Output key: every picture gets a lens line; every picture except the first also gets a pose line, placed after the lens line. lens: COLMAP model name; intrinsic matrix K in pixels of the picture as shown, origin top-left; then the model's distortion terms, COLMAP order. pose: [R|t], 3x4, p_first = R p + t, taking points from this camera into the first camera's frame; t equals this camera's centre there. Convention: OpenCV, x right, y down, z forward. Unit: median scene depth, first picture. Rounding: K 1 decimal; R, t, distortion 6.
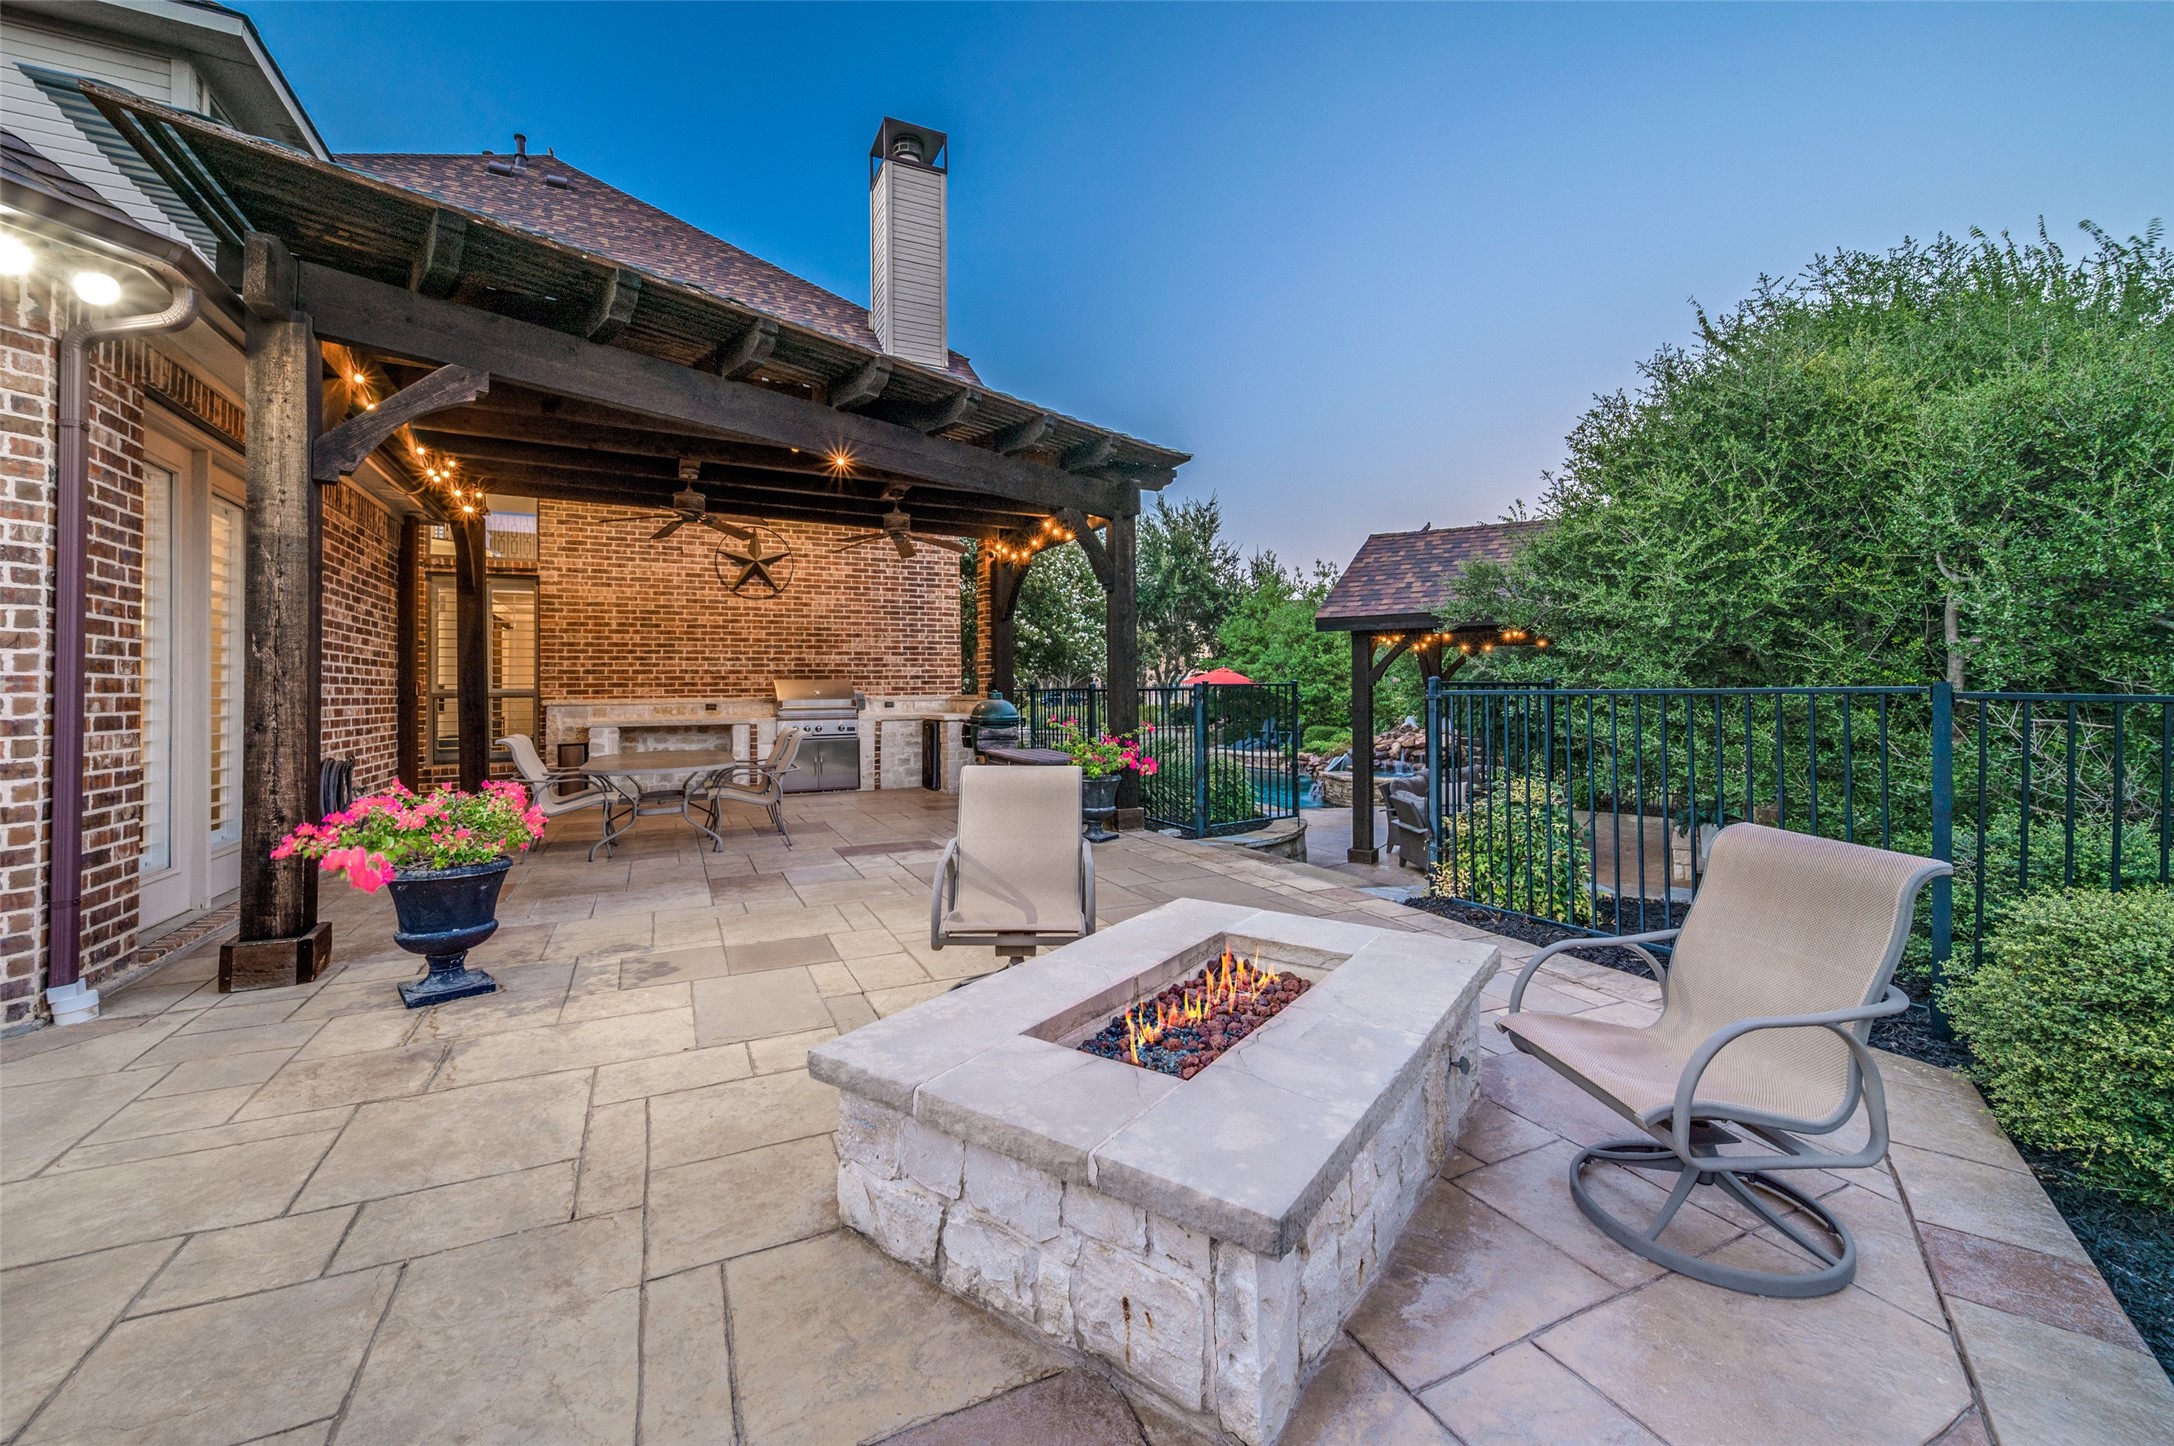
lens RADIAL K [[874.0, 0, 1090.4], [0, 874.0, 698.2], [0, 0, 1]] dist [-0.001394, 0.000431]
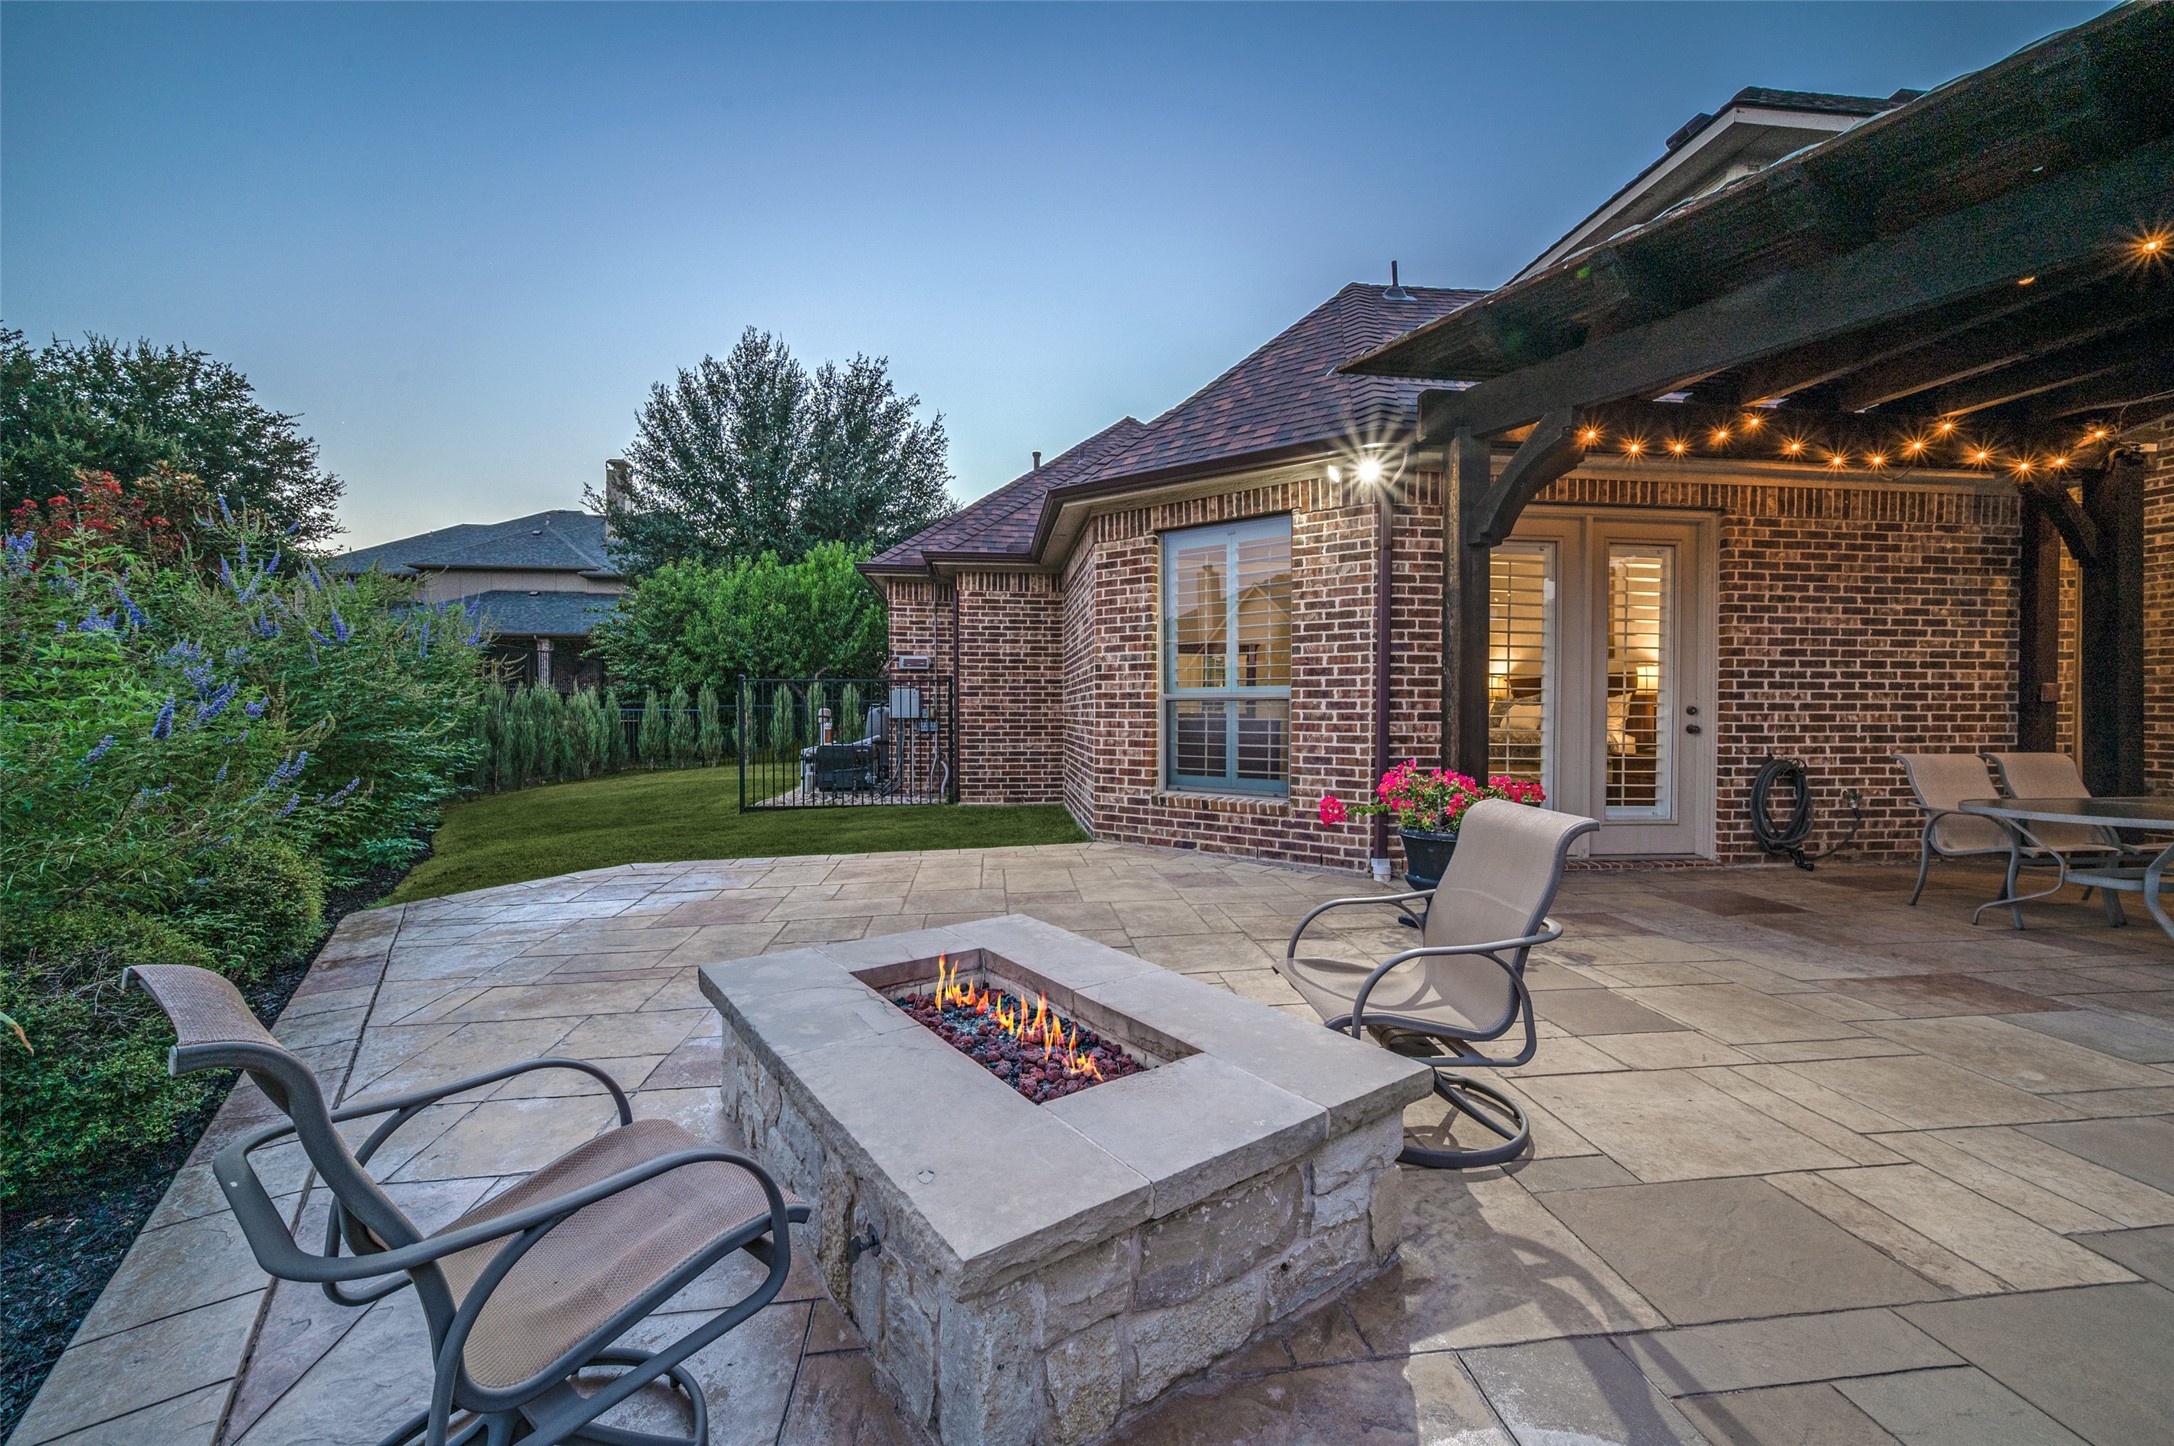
lens RADIAL K [[887.1, 0, 1085.7], [0, 887.1, 729.2], [0, 0, 1]] dist [-0.001306, -0.000013]
pose [[-0.335190, 0.031846, -0.941612, 0.799703], [0.005866, 0.999480, 0.031715, -0.004230], [0.942132, 0.005107, -0.335203, 1.099330]]
